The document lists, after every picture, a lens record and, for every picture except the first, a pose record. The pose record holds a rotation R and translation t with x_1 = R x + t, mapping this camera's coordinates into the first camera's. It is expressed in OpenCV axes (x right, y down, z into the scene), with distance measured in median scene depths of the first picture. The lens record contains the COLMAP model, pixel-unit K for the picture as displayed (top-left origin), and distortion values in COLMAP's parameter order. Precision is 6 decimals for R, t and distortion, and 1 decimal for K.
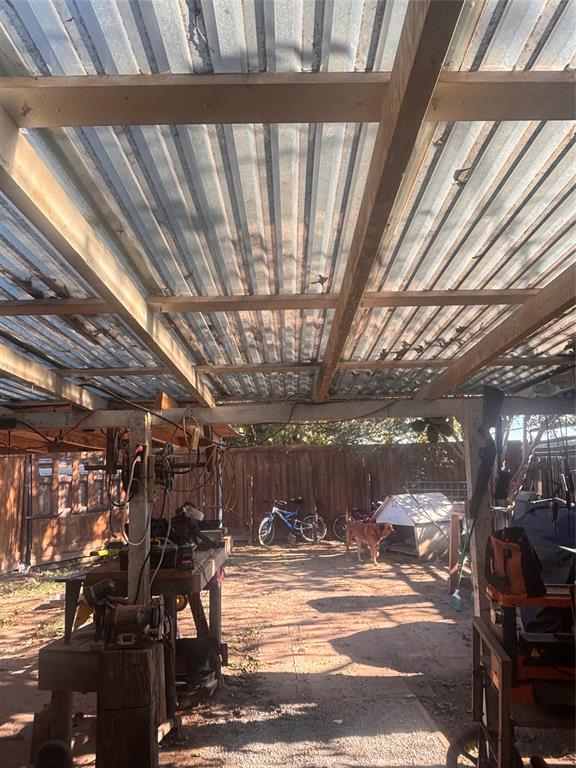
lens RADIAL K [[566.3, 0, 287.8], [0, 566.3, 366.2], [0, 0, 1]] dist [0.054751, -0.106530]
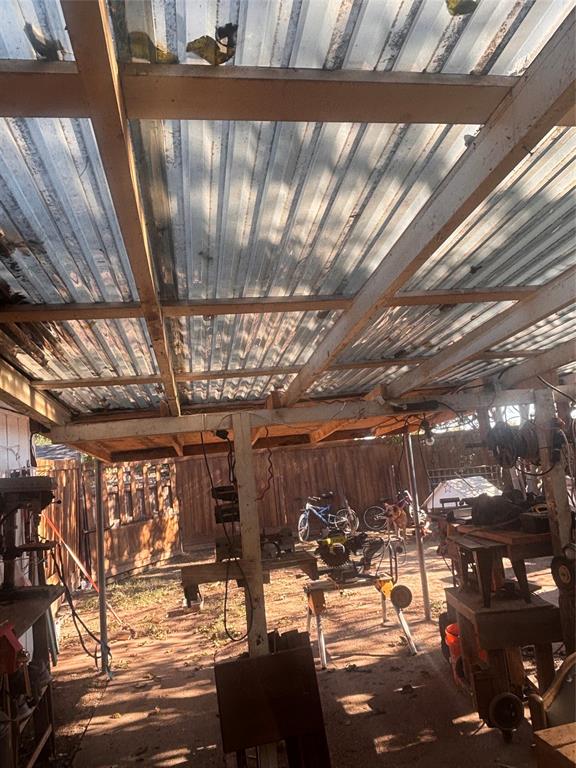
lens RADIAL K [[574.1, 0, 288.0], [0, 574.1, 384.0], [0, 0, 1]] dist [0.055940, -0.106099]
pose [[0.986010, -0.045394, 0.160384, -0.218280], [0.041554, 0.998765, 0.027219, 0.005584], [-0.161422, -0.020174, 0.986679, -0.003210]]
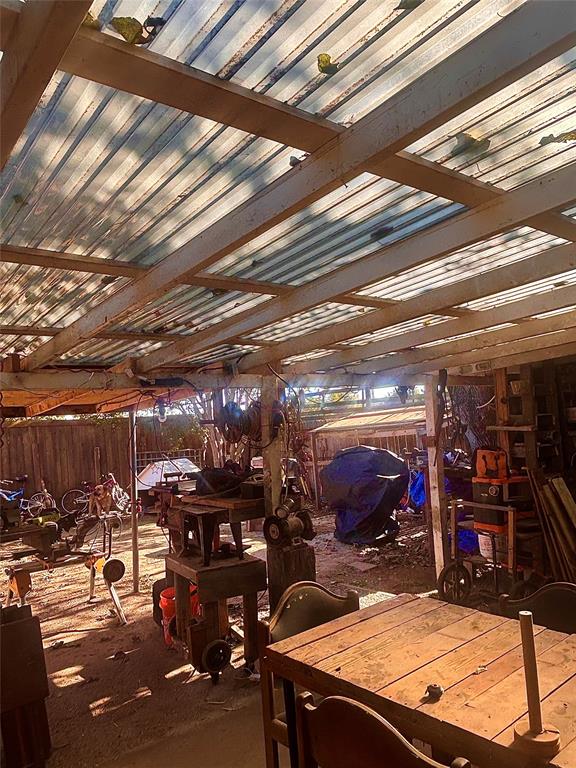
lens RADIAL K [[574.1, 0, 288.0], [0, 574.1, 384.0], [0, 0, 1]] dist [0.055940, -0.106099]
pose [[0.791050, 0.024330, 0.611268, -0.231504], [-0.066269, 0.996737, 0.046088, 0.007907], [-0.608152, -0.076966, 0.790081, -0.007330]]
